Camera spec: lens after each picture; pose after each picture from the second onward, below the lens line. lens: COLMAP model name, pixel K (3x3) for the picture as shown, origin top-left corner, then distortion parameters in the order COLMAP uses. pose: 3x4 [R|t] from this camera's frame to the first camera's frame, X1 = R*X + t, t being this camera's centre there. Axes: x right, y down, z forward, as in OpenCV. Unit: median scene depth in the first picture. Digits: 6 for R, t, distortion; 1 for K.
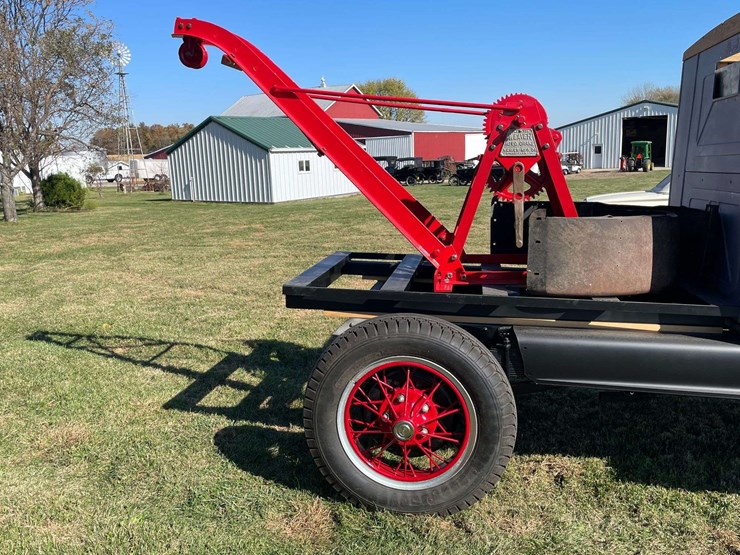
lens RADIAL K [[630.9, 0, 367.3], [0, 630.9, 279.3], [0, 0, 1]] dist [0.090510, -0.136175]
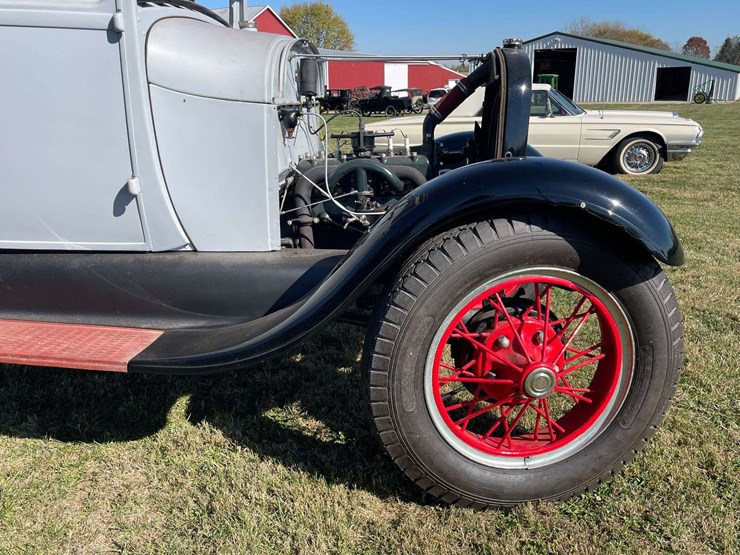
lens RADIAL K [[621.5, 0, 370.0], [0, 621.5, 277.5], [0, 0, 1]] dist [0.091950, -0.126238]
pose [[0.994907, -0.008350, 0.100455, 0.638947], [-0.001838, 0.994895, 0.100896, 0.015189], [-0.100784, -0.100567, 0.989813, 0.320384]]
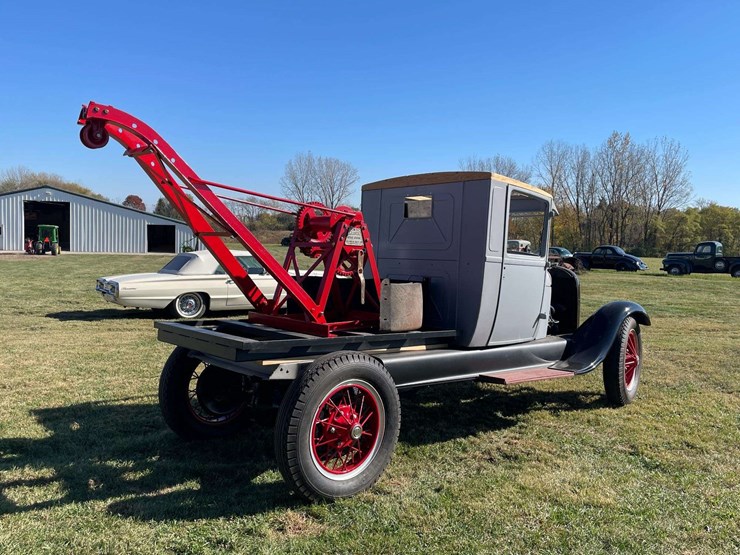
lens RADIAL K [[621.5, 0, 370.0], [0, 621.5, 277.5], [0, 0, 1]] dist [0.091950, -0.126238]
pose [[0.621370, -0.001575, 0.783516, -0.456753], [0.105104, 0.991127, -0.081361, 0.004786], [-0.776436, 0.132906, 0.616022, 0.027666]]
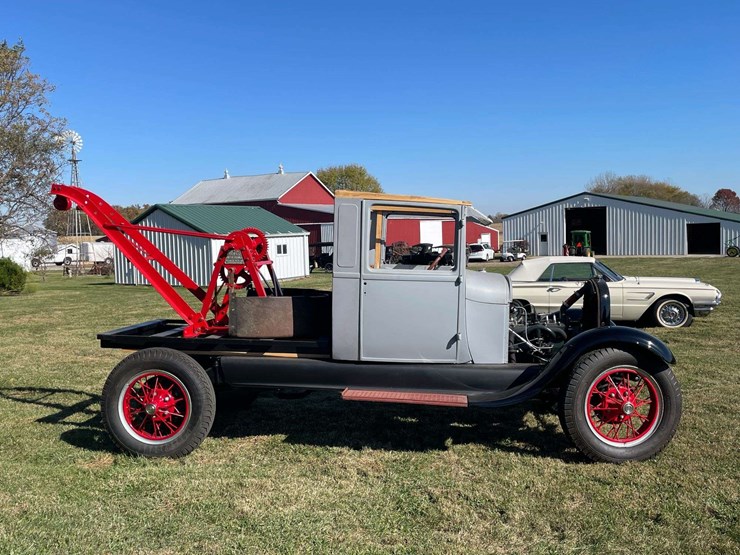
lens RADIAL K [[656.5, 0, 368.7], [0, 656.5, 264.6], [0, 0, 1]] dist [0.038671, -0.014019]
pose [[0.998387, 0.007134, 0.056331, 0.262747], [0.001600, 0.988147, -0.153504, 0.051843], [-0.056758, 0.153346, 0.986541, -0.461953]]
